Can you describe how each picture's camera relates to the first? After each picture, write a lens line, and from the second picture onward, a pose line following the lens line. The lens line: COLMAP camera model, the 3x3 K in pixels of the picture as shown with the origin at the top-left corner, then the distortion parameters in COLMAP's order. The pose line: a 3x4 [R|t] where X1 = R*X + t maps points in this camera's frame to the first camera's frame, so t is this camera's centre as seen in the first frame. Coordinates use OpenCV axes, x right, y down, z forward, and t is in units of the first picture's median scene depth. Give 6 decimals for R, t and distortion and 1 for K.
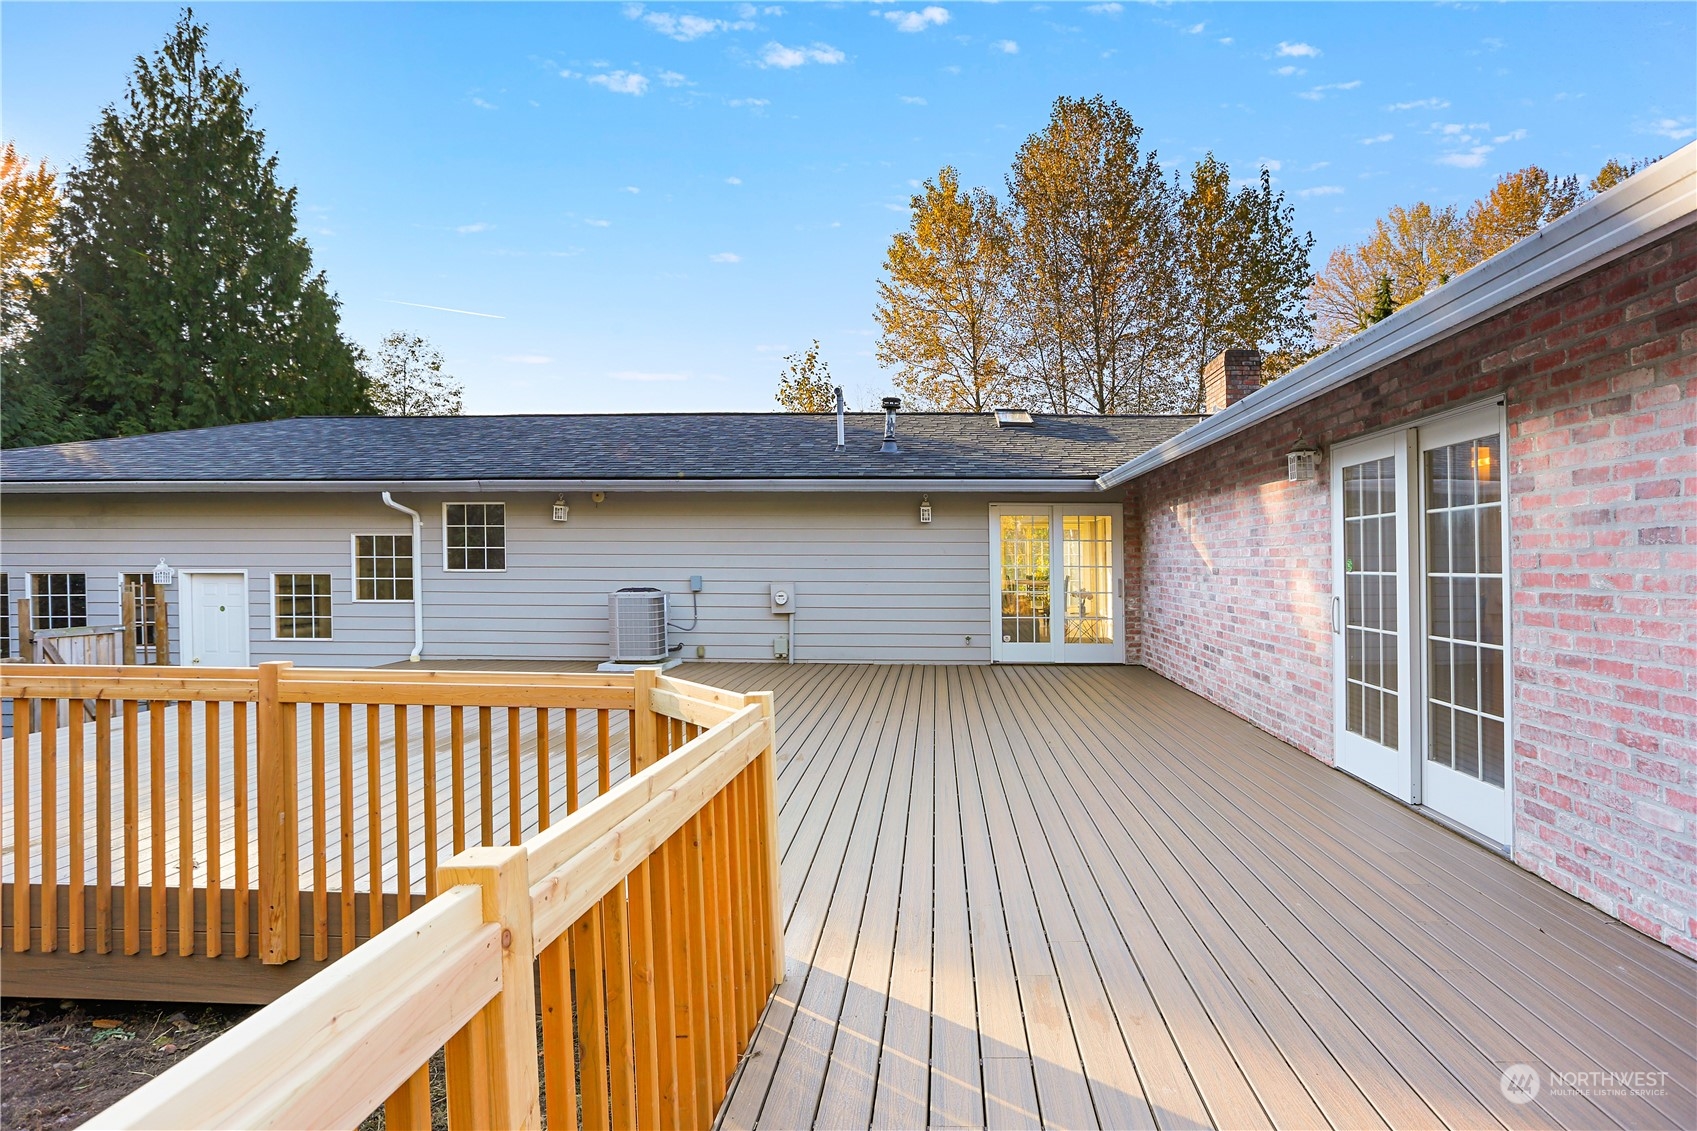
lens RADIAL K [[913.4, 0, 848.5], [0, 913.4, 565.5], [0, 0, 1]] dist [-0.006528, 0.001500]
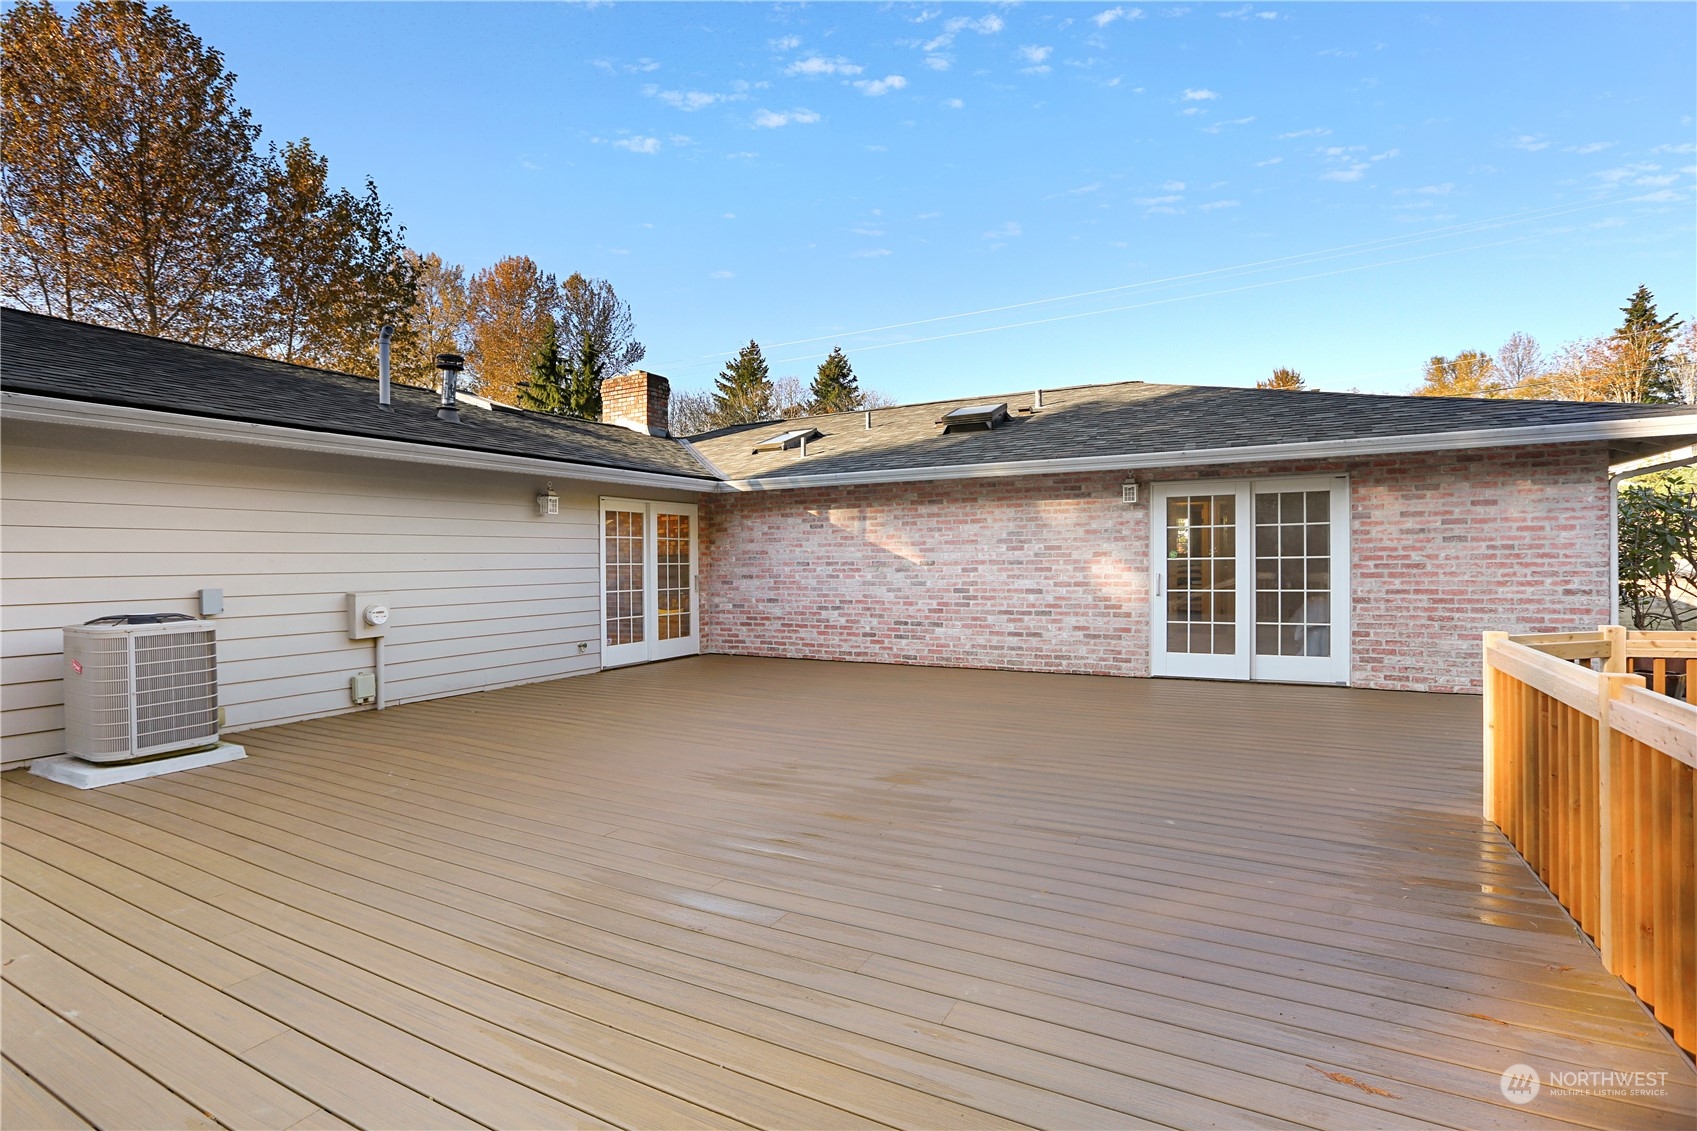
lens RADIAL K [[828.3, 0, 848.5], [0, 828.3, 565.5], [0, 0, 1]] dist [-0.028814, 0.000936]
pose [[0.391056, -0.012504, 0.920282, -0.467380], [0.016793, 0.999838, 0.006449, -0.000071], [-0.920214, 0.012932, 0.391203, 0.400406]]
